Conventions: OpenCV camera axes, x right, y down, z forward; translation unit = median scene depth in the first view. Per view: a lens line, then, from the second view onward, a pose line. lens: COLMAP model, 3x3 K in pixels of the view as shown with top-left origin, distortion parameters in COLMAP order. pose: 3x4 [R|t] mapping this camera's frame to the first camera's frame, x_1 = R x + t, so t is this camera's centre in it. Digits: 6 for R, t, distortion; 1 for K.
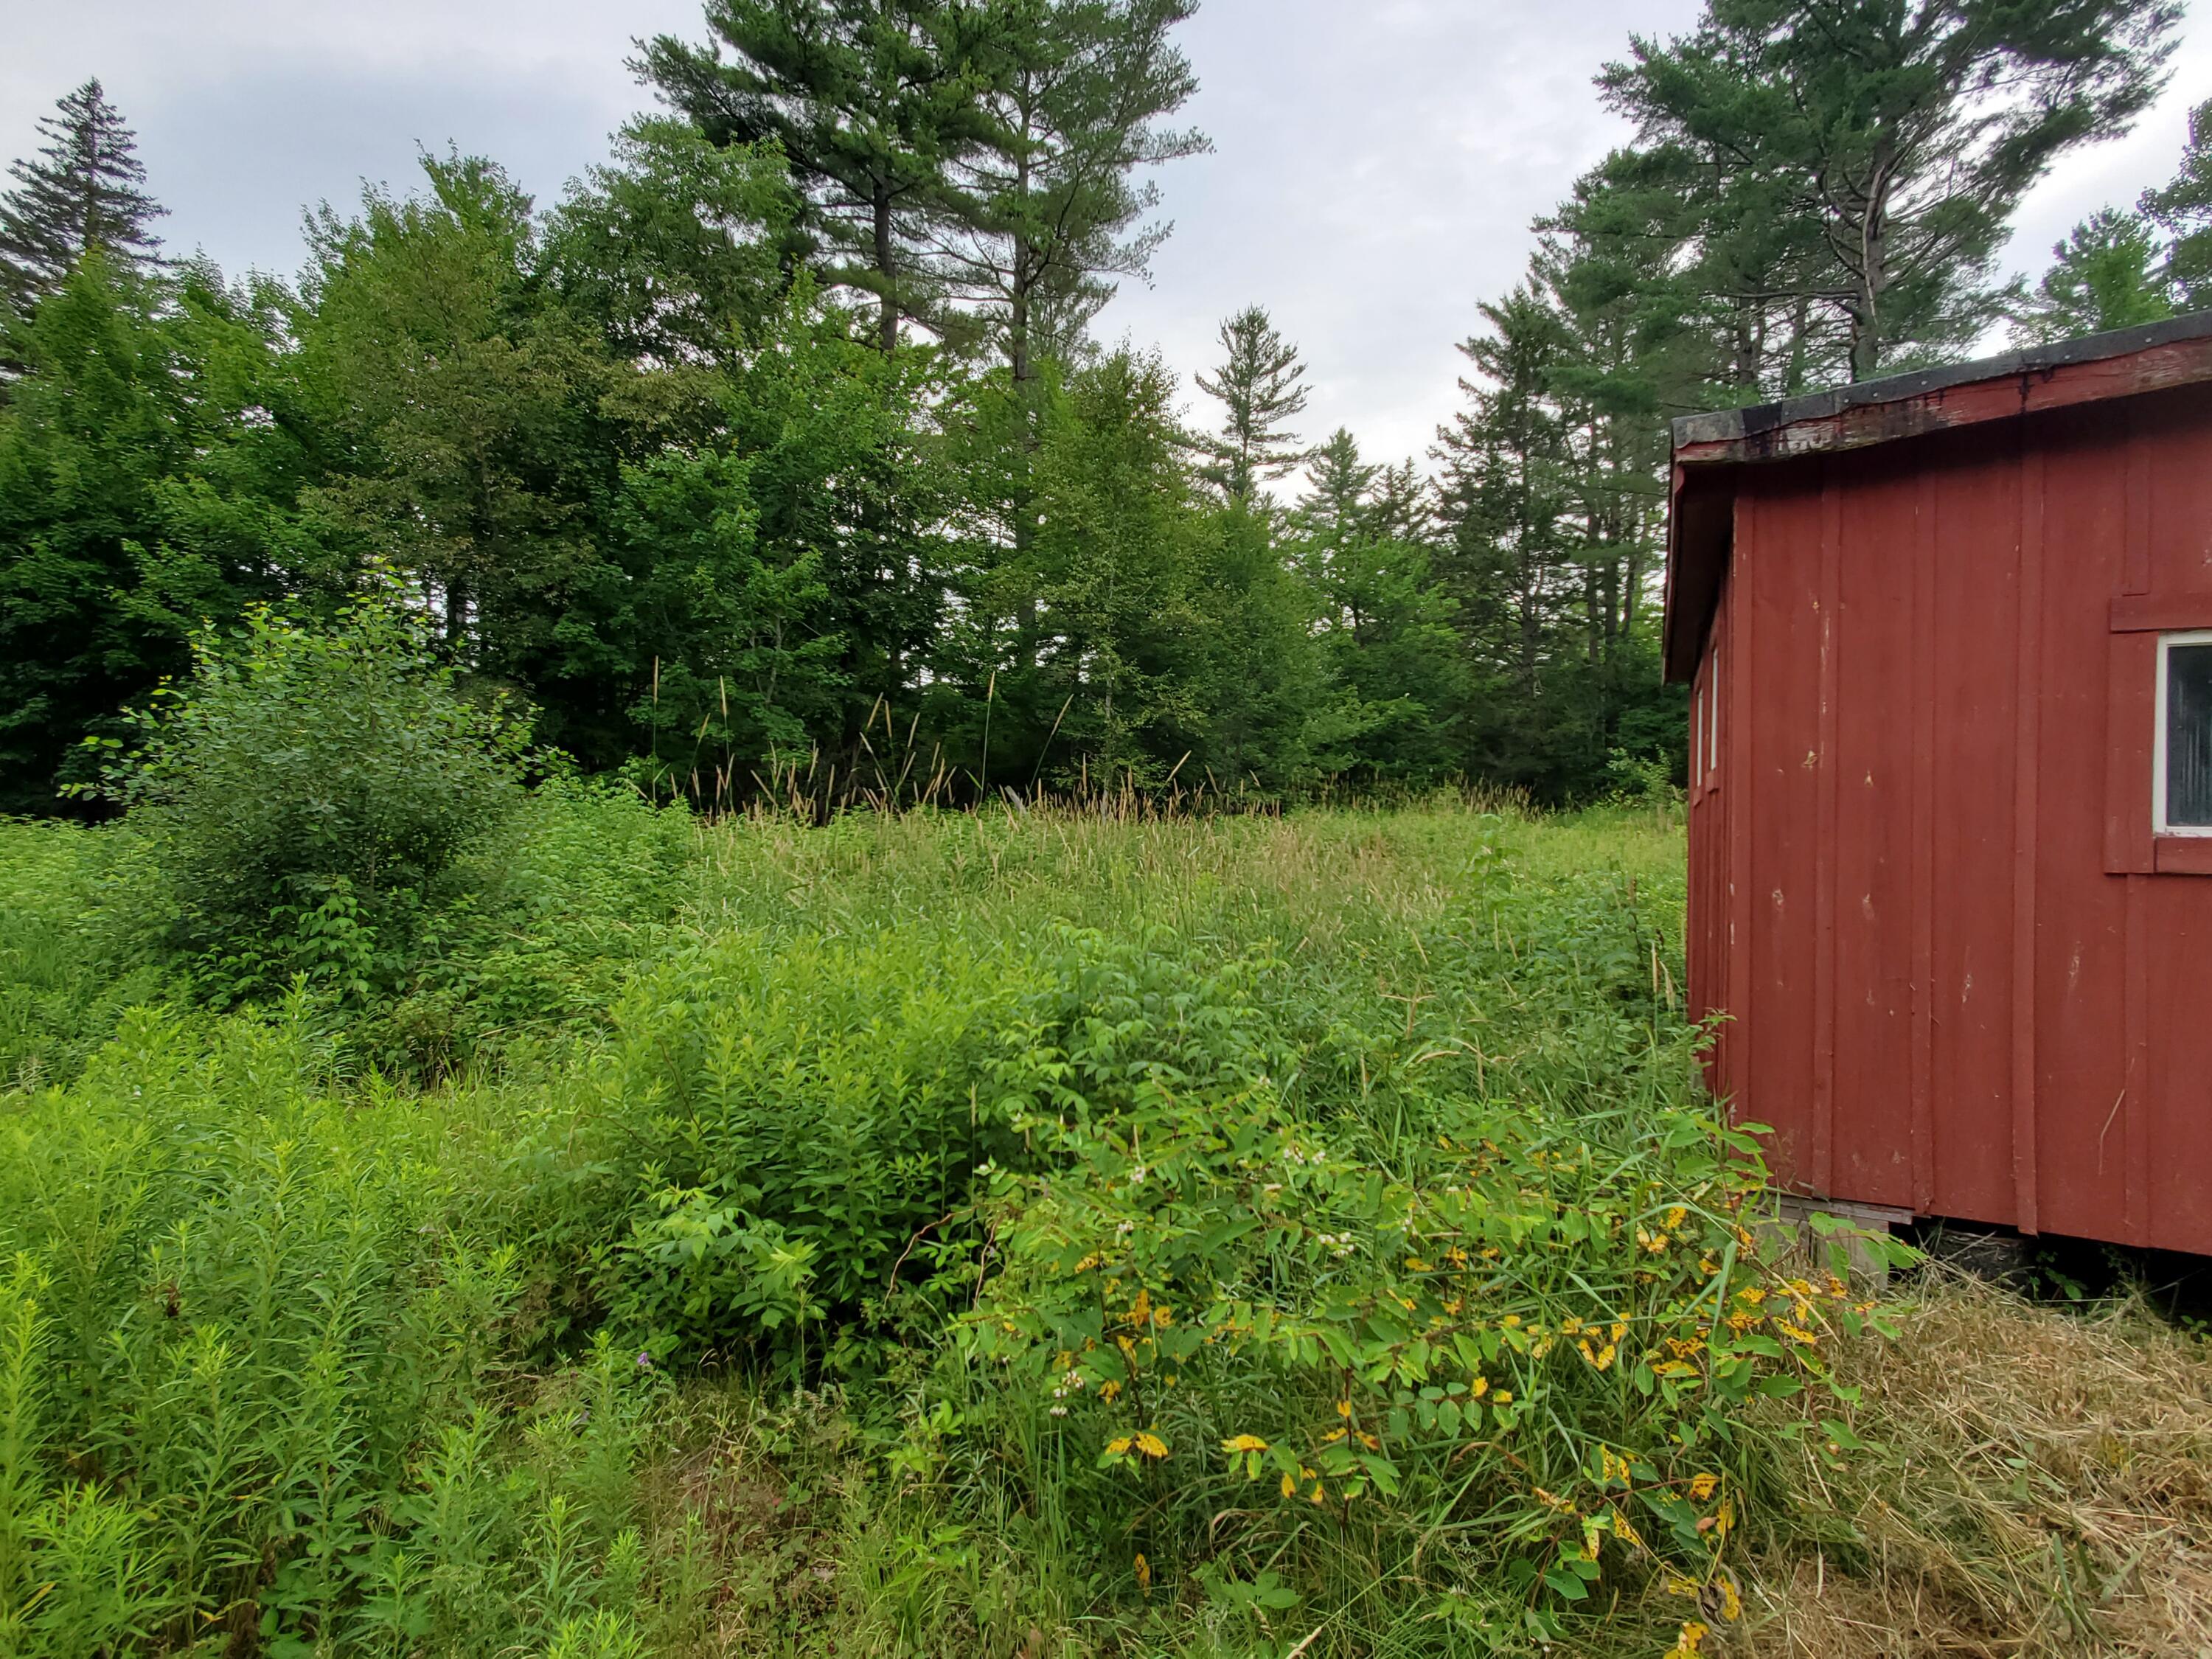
lens RADIAL K [[1144.5, 0, 1126.8], [0, 1144.5, 822.5], [0, 0, 1]] dist [0.000947, 0.009541]
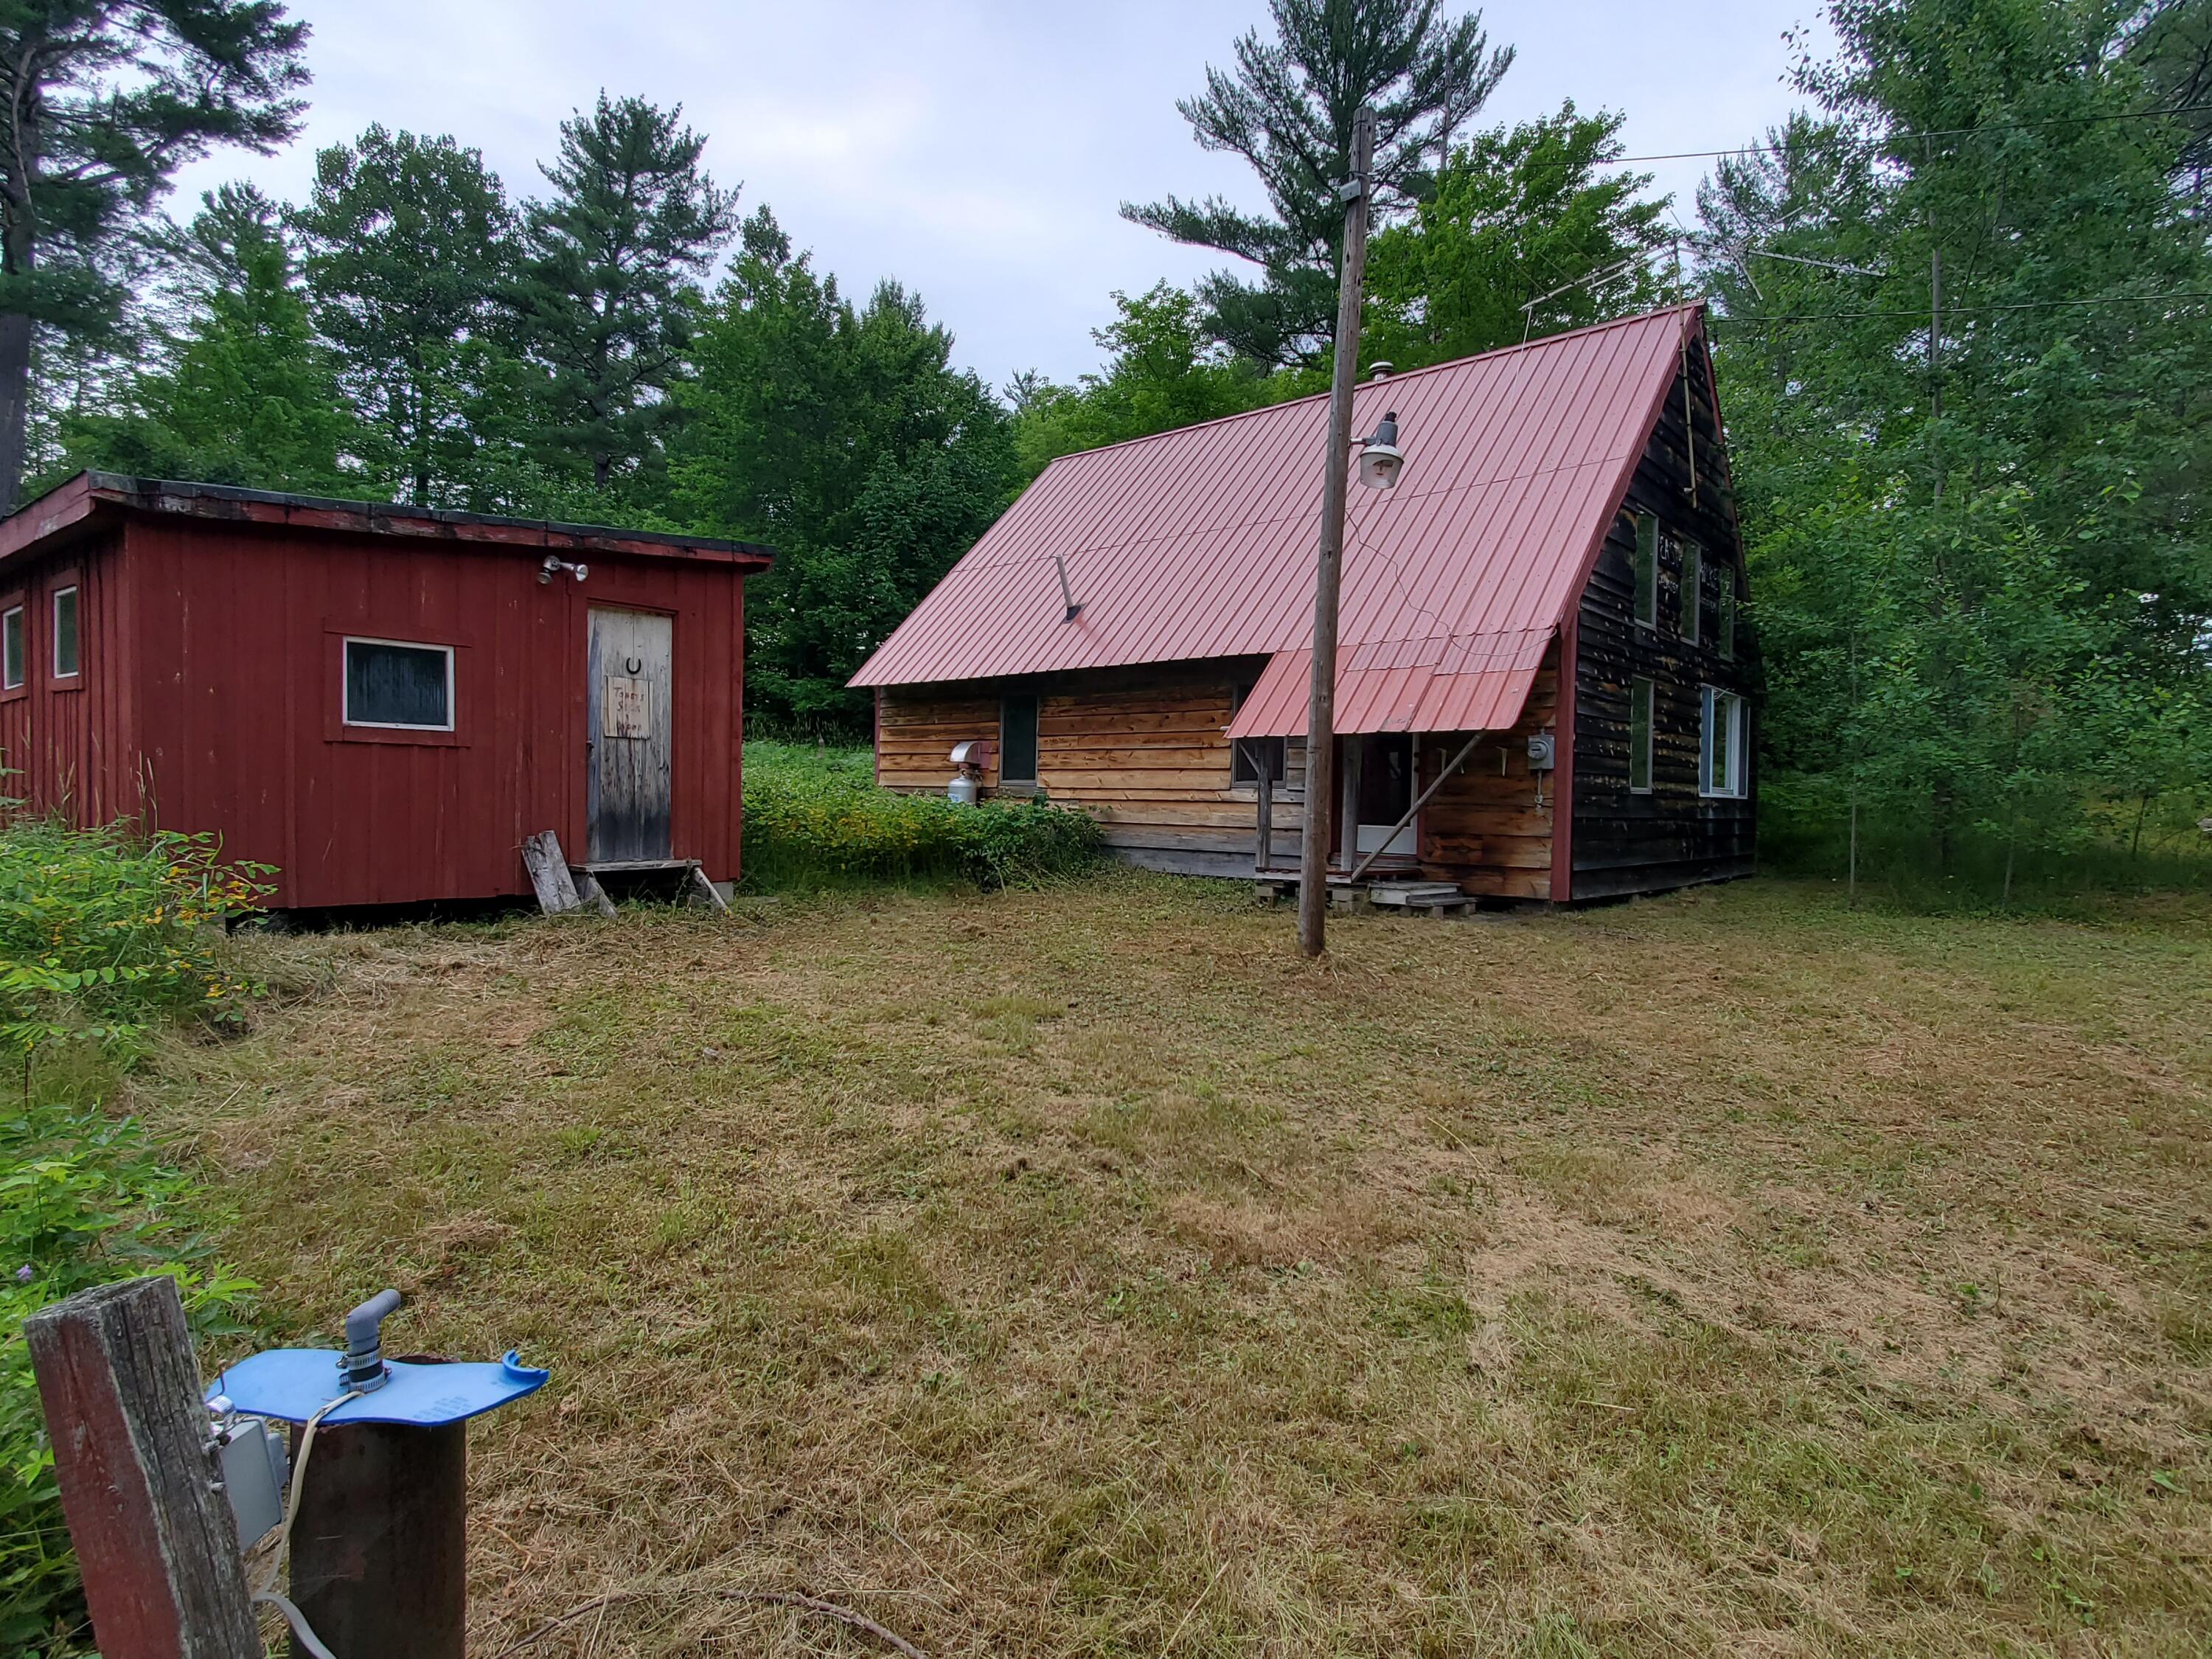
lens RADIAL K [[1144.5, 0, 1123.7], [0, 1144.5, 834.4], [0, 0, 1]] dist [0.000947, 0.009541]
pose [[0.218186, -0.045407, 0.974850, -0.120163], [-0.025545, 0.998309, 0.052217, 0.008387], [-0.975573, -0.036295, 0.216657, -0.121504]]
